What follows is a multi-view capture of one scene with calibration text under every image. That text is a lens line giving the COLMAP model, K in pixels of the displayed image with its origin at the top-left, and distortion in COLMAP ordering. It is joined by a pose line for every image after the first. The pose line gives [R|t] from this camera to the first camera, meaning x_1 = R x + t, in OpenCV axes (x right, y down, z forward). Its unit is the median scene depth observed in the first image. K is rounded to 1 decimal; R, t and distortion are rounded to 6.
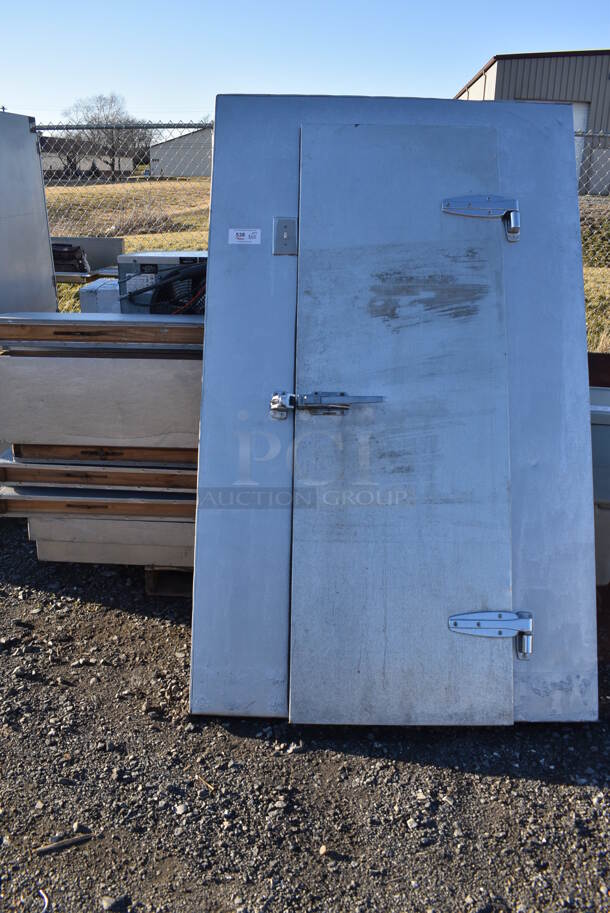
lens RADIAL K [[712.5, 0, 303.7], [0, 712.5, 454.8], [0, 0, 1]] dist [-0.089580, 0.012582]
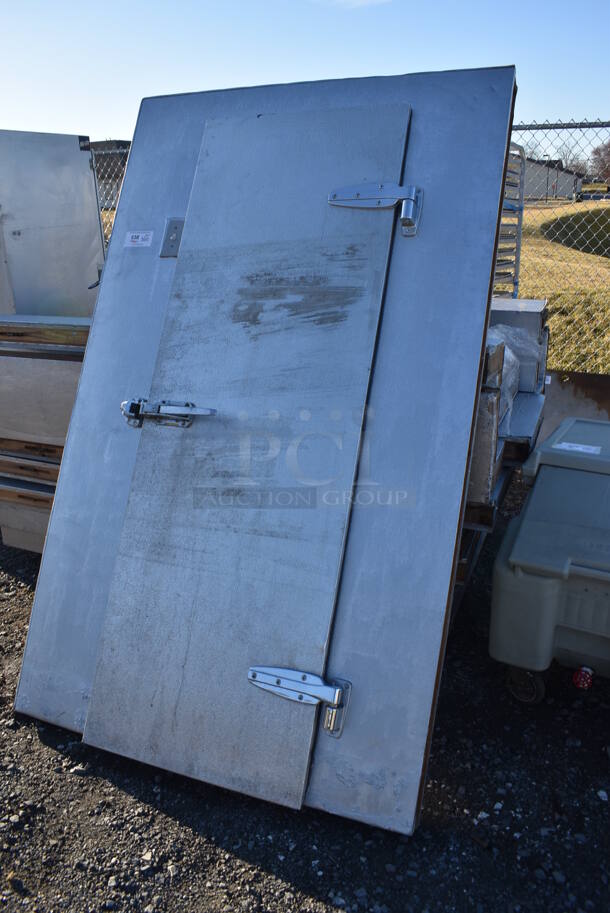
lens RADIAL K [[712.5, 0, 303.6], [0, 712.5, 458.0], [0, 0, 1]] dist [-0.089580, 0.012582]
pose [[0.930673, 0.089719, -0.354680, 0.519189], [-0.098885, 0.995069, -0.007762, -0.023421], [0.352235, 0.042296, 0.934955, 0.189745]]
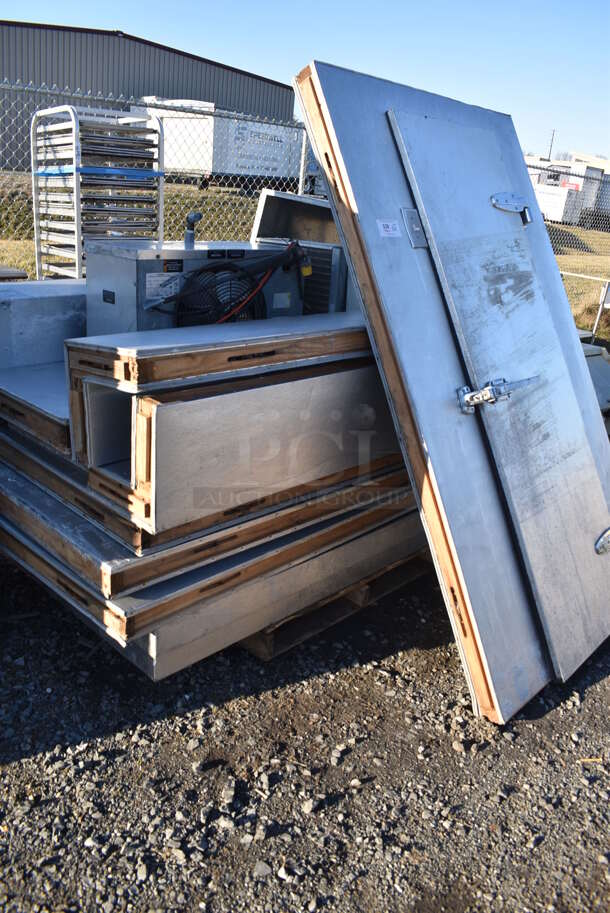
lens RADIAL K [[712.5, 0, 305.3], [0, 712.5, 456.5], [0, 0, 1]] dist [-0.089580, 0.012582]
pose [[0.673936, -0.229076, 0.702377, -0.899988], [0.202354, 0.971593, 0.122719, -0.160992], [-0.710537, 0.059424, 0.701146, 0.467618]]
